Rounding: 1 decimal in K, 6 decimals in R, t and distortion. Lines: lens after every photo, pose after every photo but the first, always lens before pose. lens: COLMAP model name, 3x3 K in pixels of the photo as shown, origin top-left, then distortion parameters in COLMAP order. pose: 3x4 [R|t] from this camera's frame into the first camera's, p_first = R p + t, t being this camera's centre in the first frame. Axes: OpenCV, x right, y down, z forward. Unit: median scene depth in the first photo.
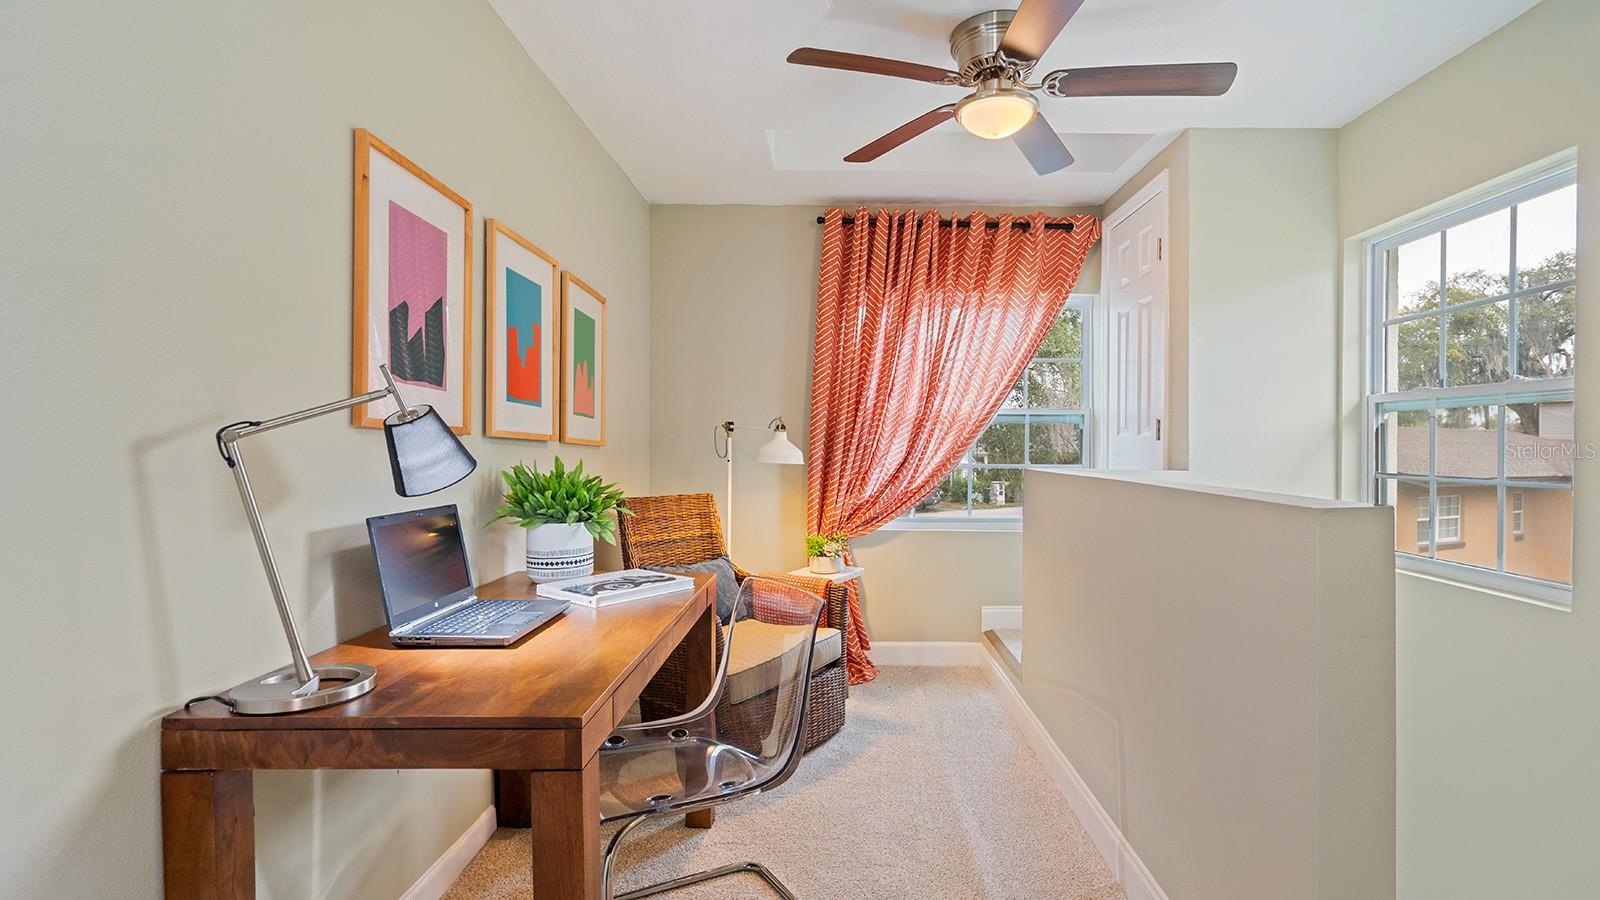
lens RADIAL K [[729.7, 0, 830.7], [0, 729.7, 455.2], [0, 0, 1]] dist [-0.007227, 0.004034]
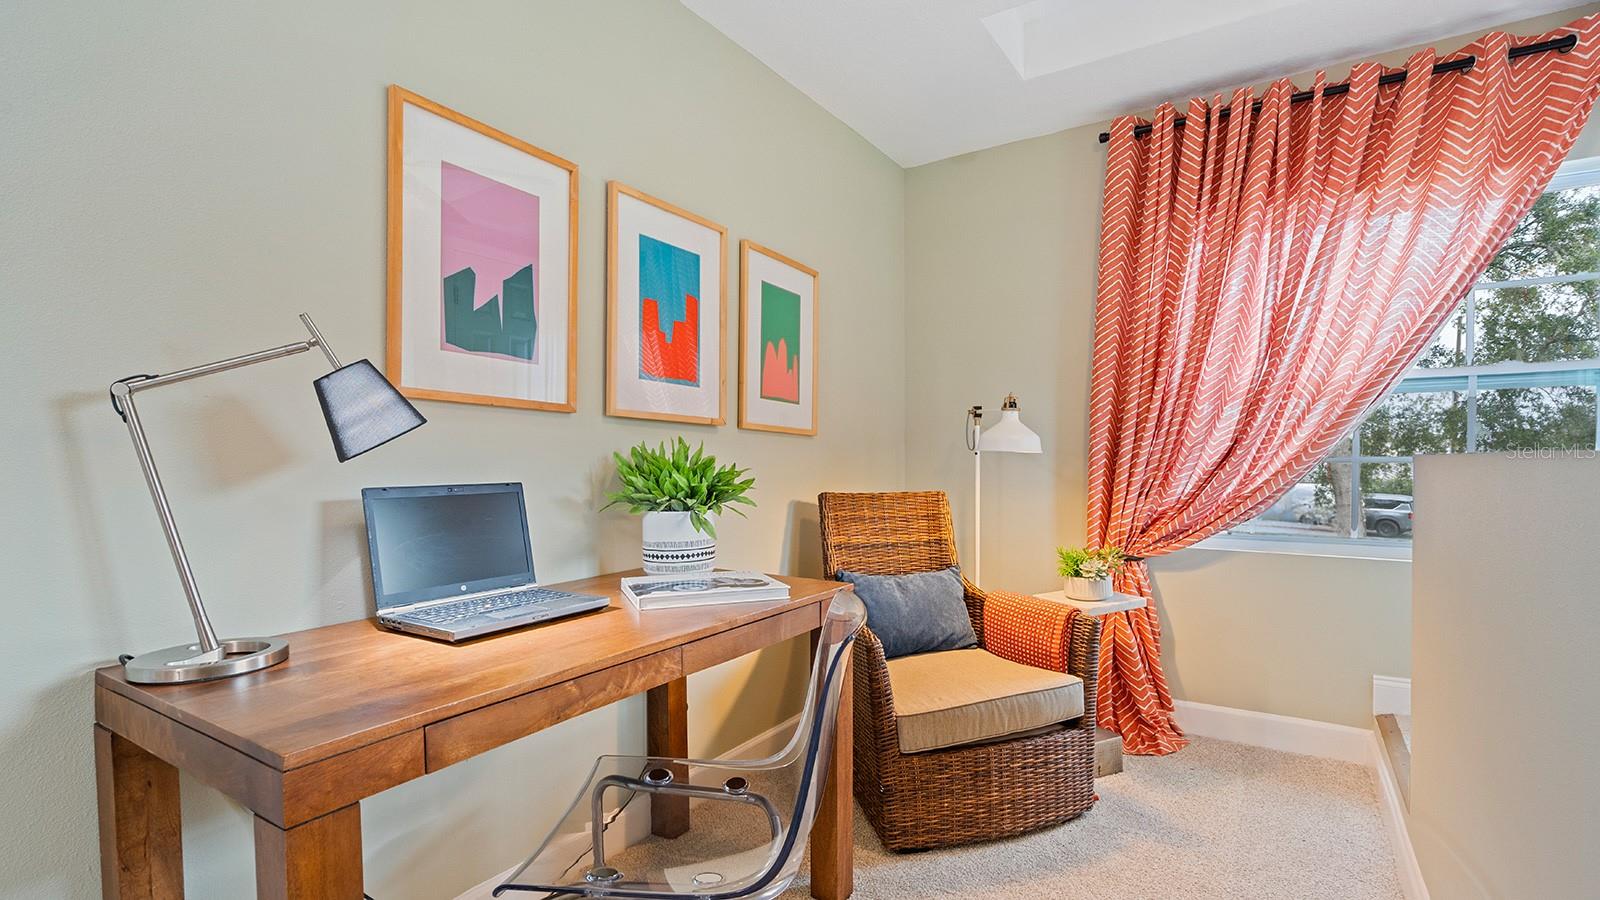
lens RADIAL K [[729.7, 0, 792.0], [0, 729.7, 474.5], [0, 0, 1]] dist [-0.007227, 0.004034]
pose [[0.843330, 0.003742, -0.537383, 0.123492], [0.001843, 0.999950, 0.009856, 0.022114], [0.537392, -0.009302, 0.843281, 0.183895]]
